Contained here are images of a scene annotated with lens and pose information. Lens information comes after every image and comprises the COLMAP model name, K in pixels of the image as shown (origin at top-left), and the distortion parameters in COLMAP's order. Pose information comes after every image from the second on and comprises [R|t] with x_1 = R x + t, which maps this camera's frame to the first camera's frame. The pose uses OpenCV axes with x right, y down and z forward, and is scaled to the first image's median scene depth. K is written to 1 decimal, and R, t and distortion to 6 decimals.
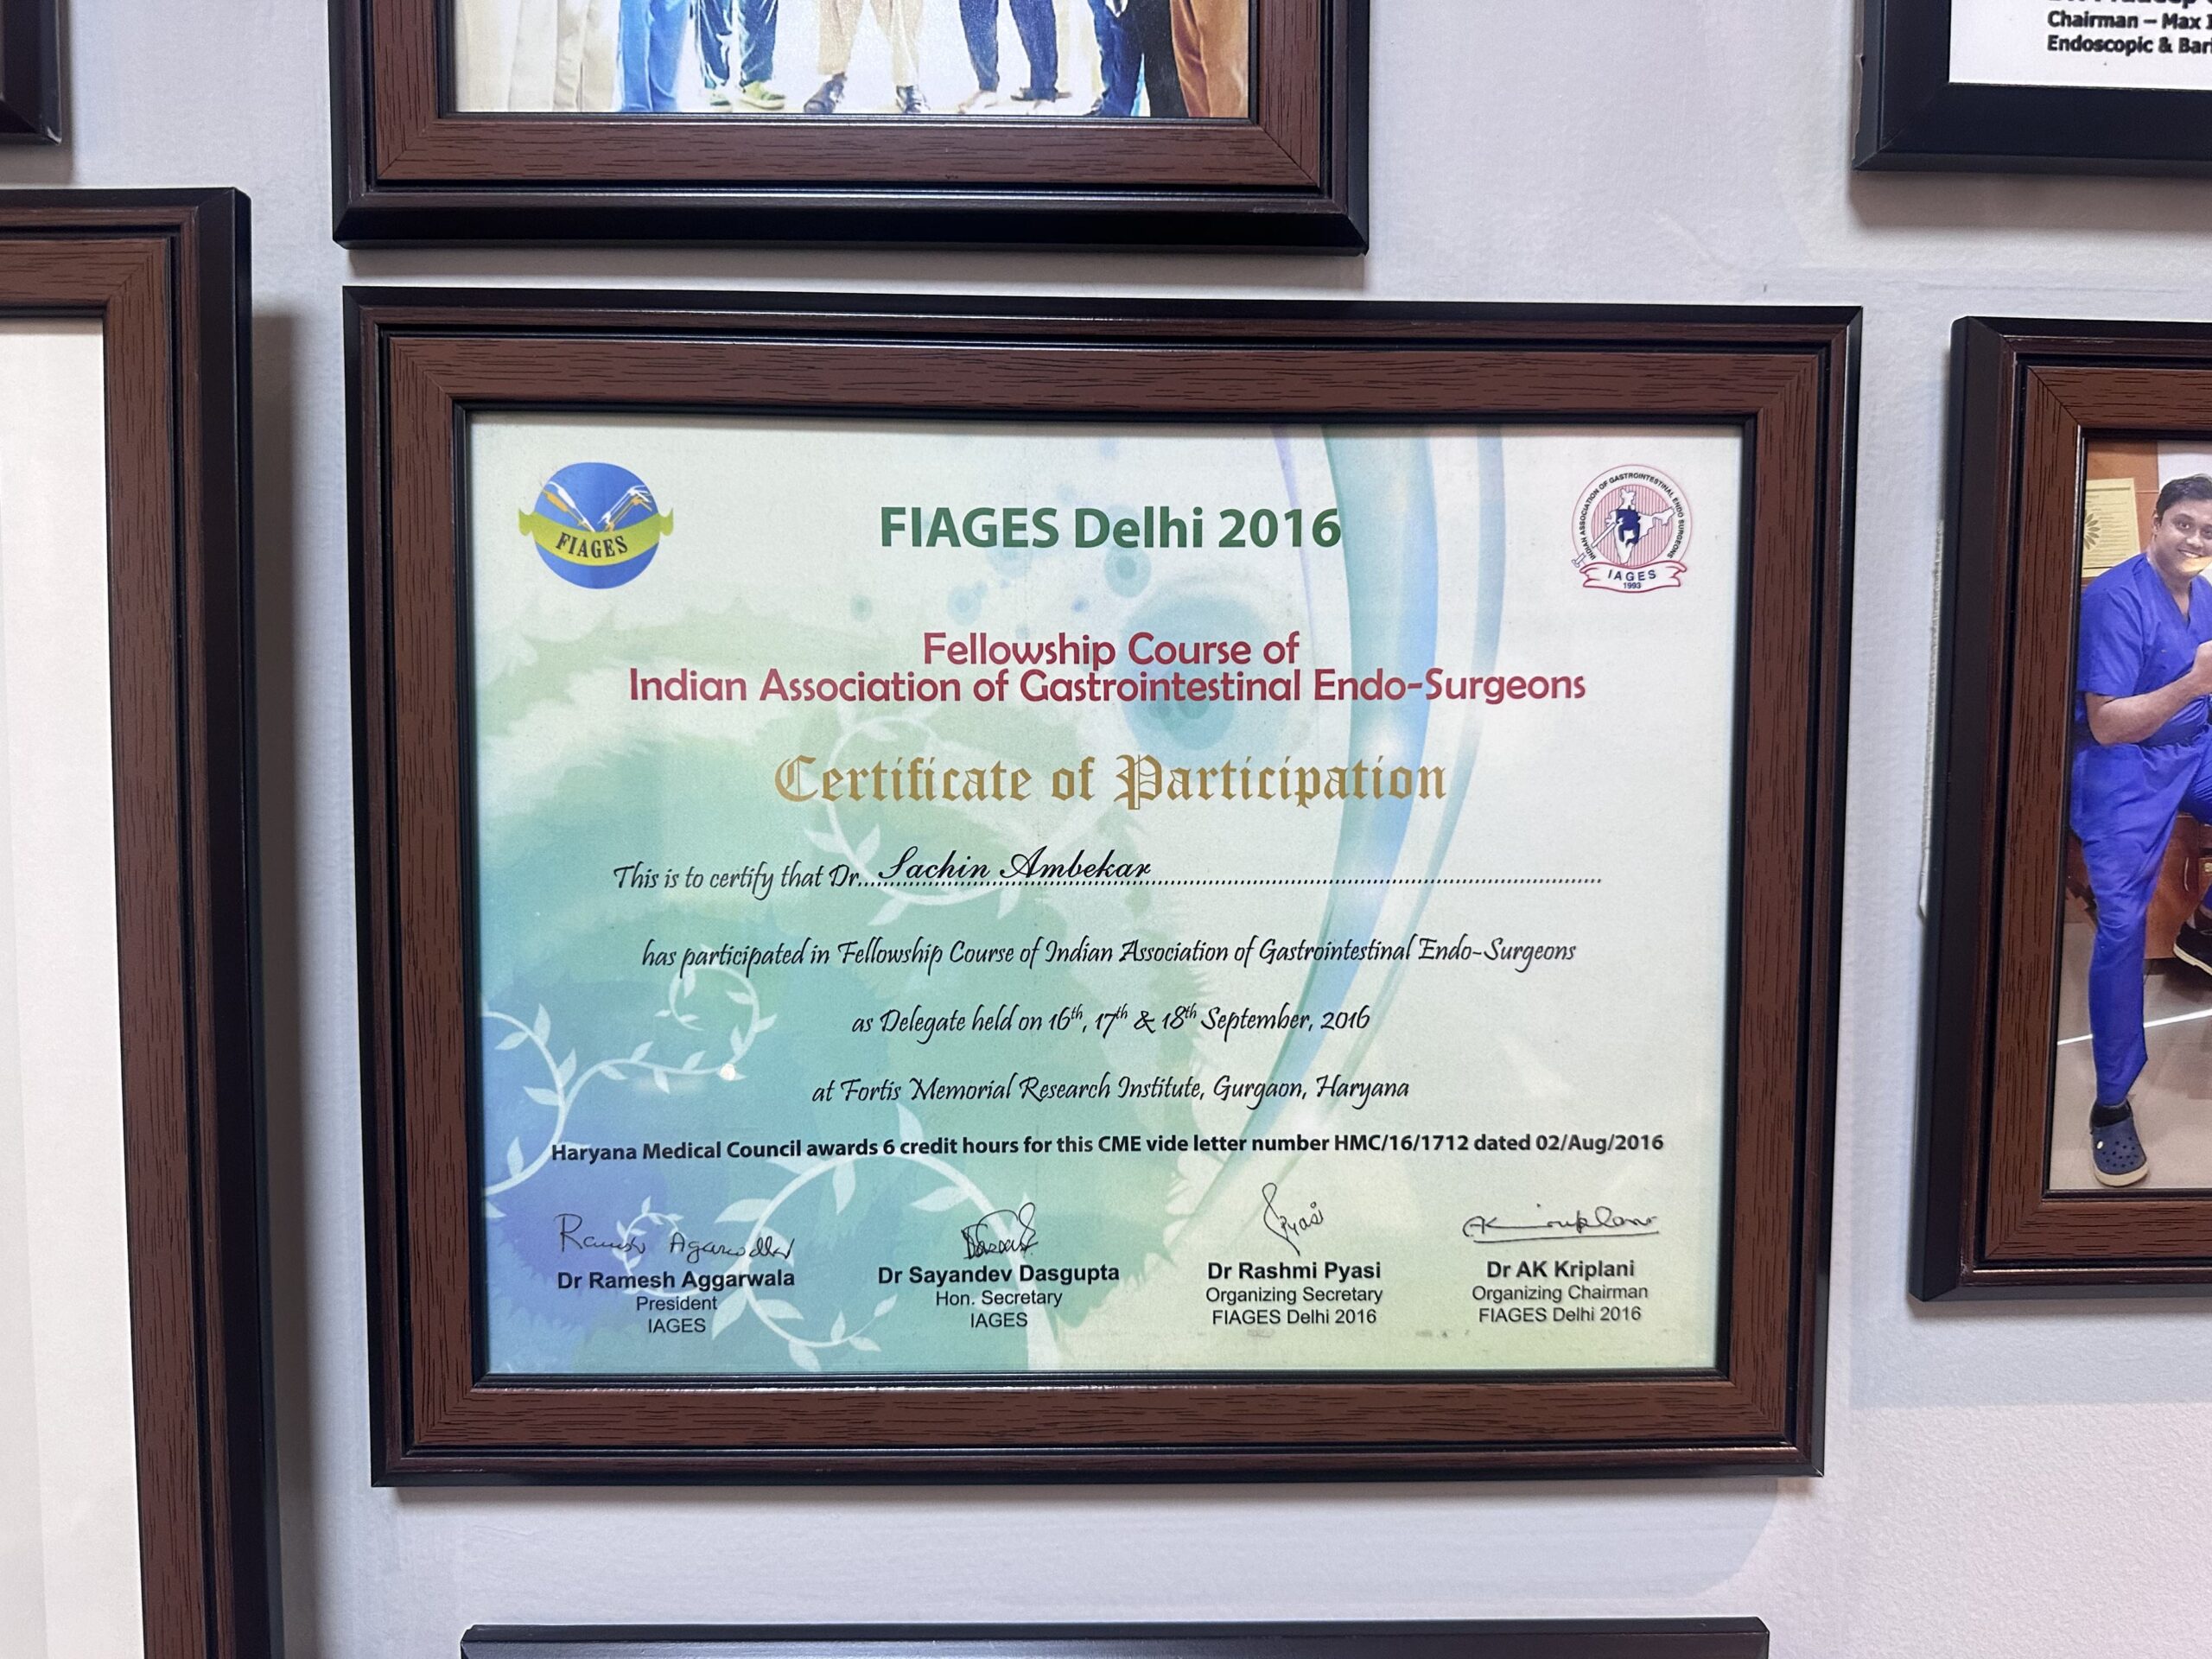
lens RADIAL K [[1557.5, 0, 1158.7], [0, 1557.5, 804.8], [0, 0, 1]] dist [-0.002990, -0.011615]
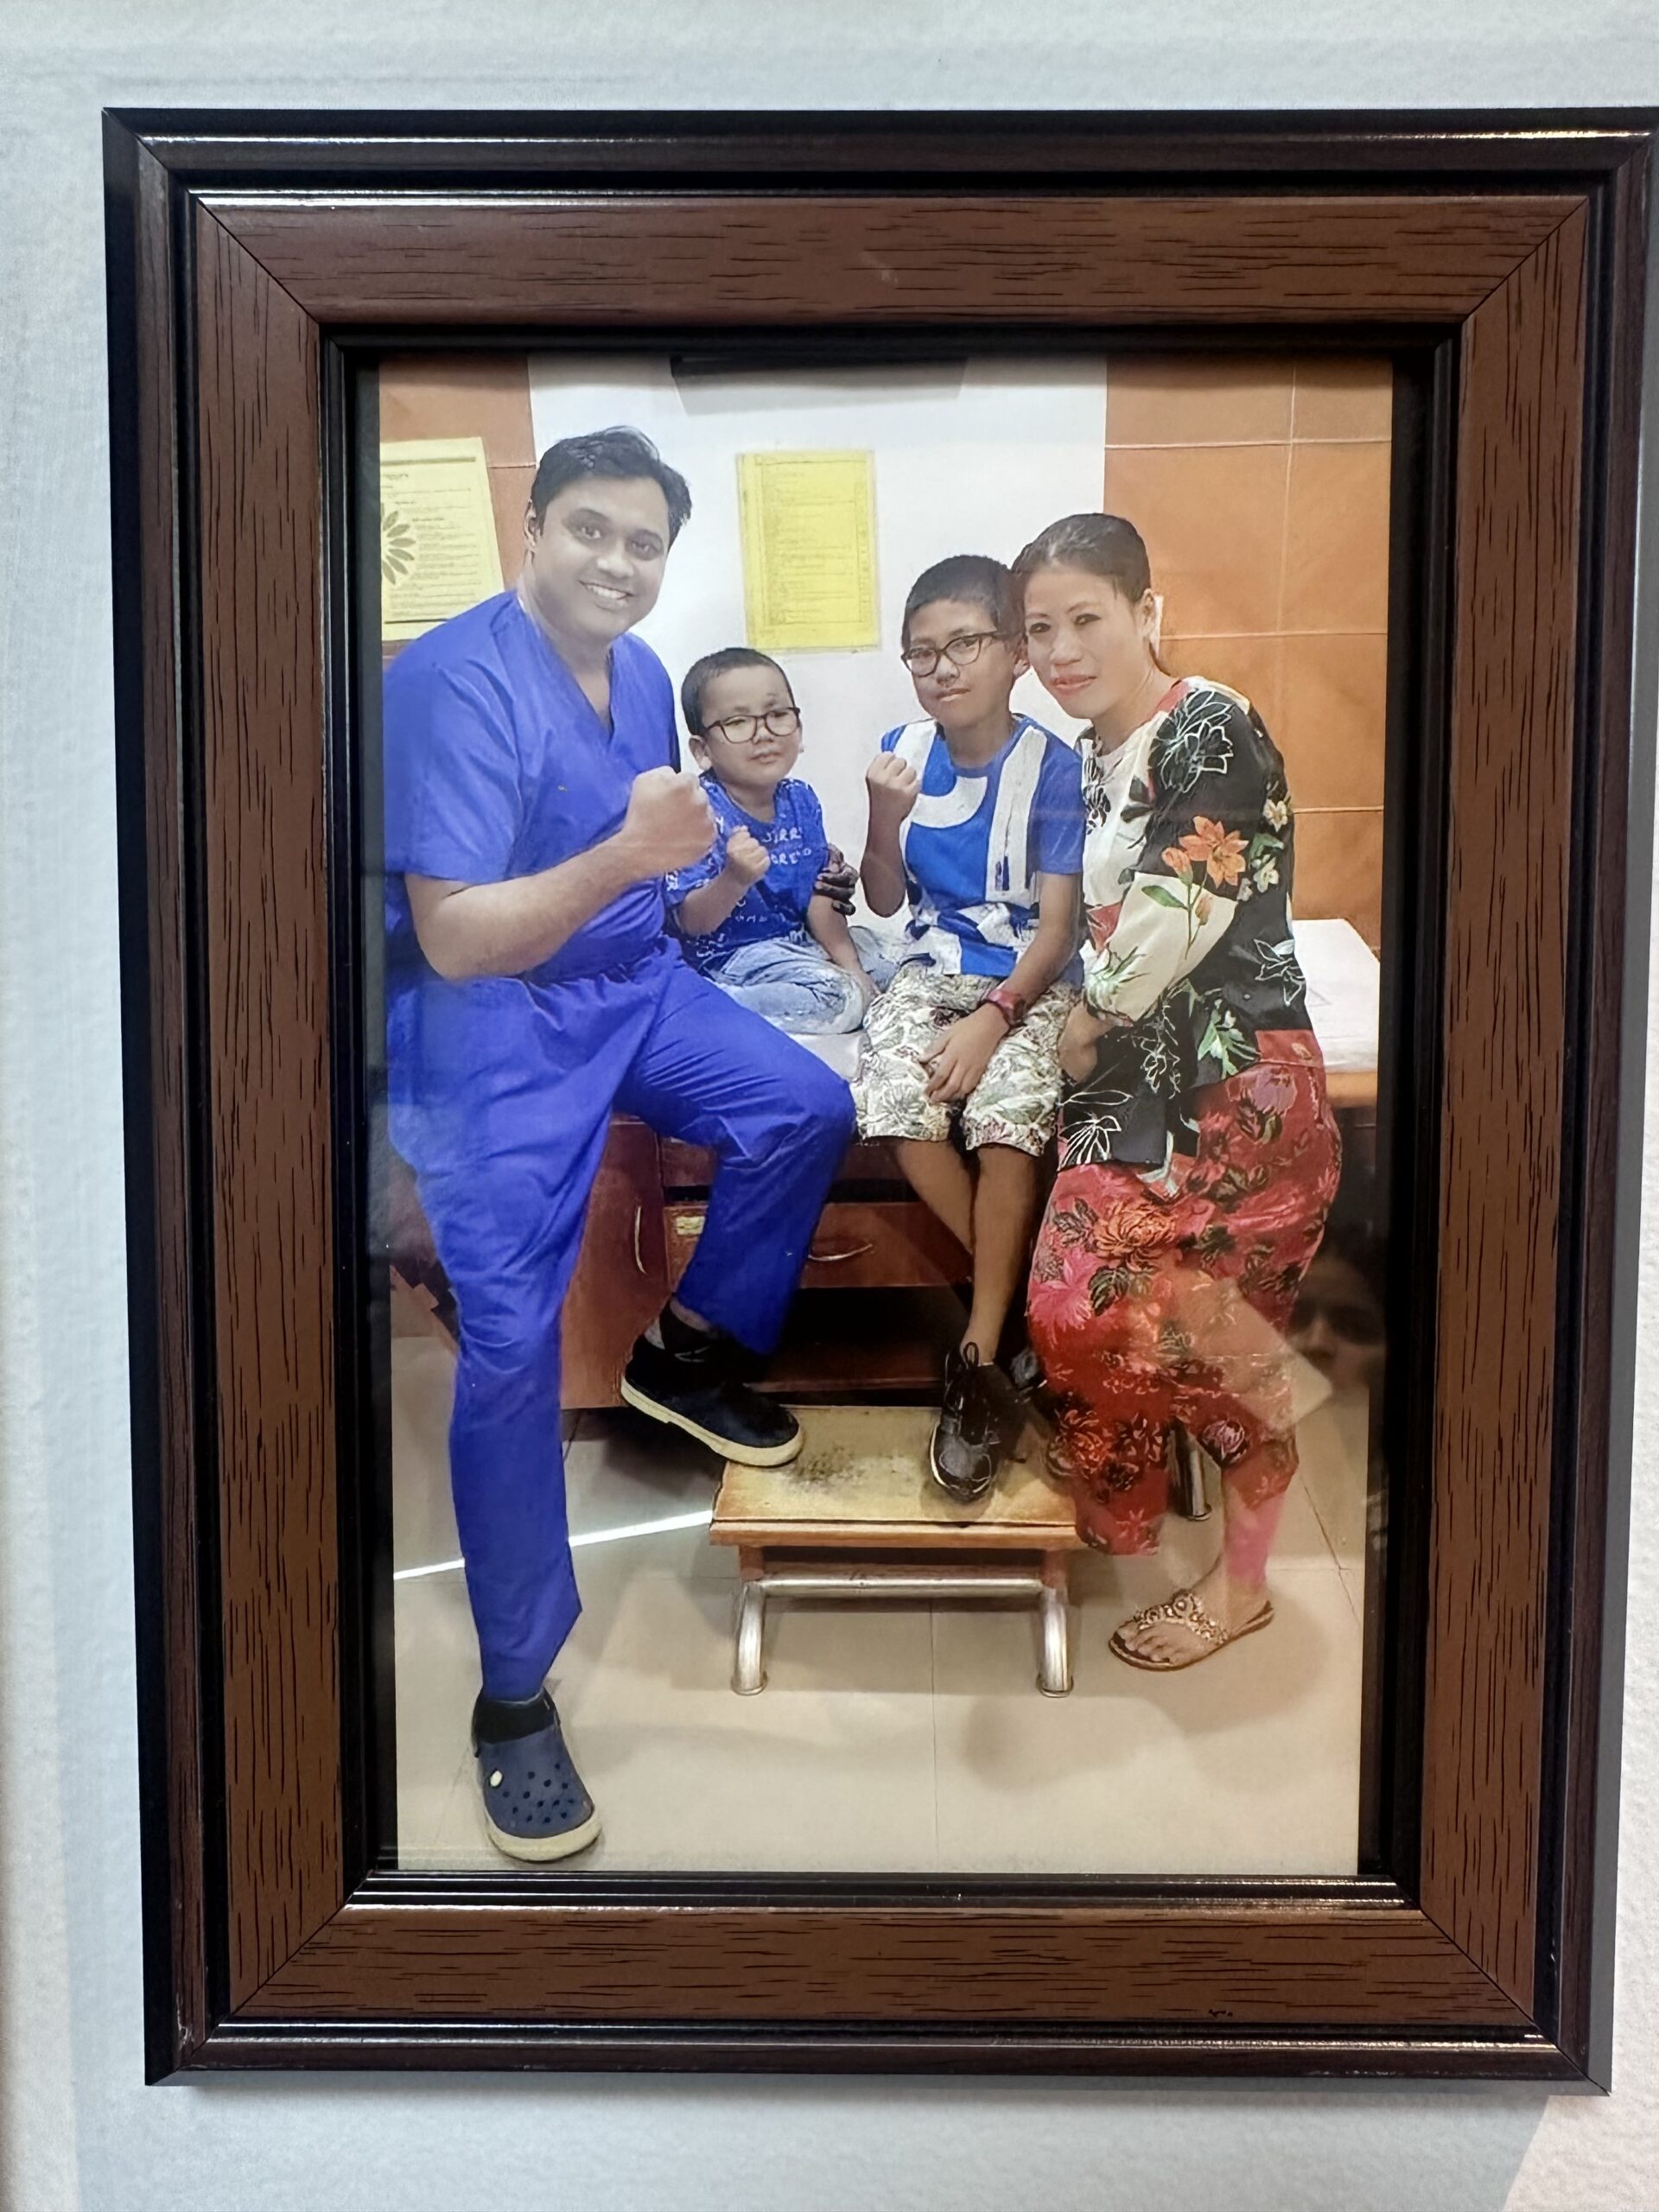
lens RADIAL K [[1546.1, 0, 749.8], [0, 1546.1, 1036.1], [0, 0, 1]] dist [-0.003770, 0.005238]
pose [[0.999300, -0.003918, -0.037216, 0.729492], [0.003153, 0.999783, -0.020604, -0.009989], [0.037288, 0.020472, 0.999095, 0.515565]]
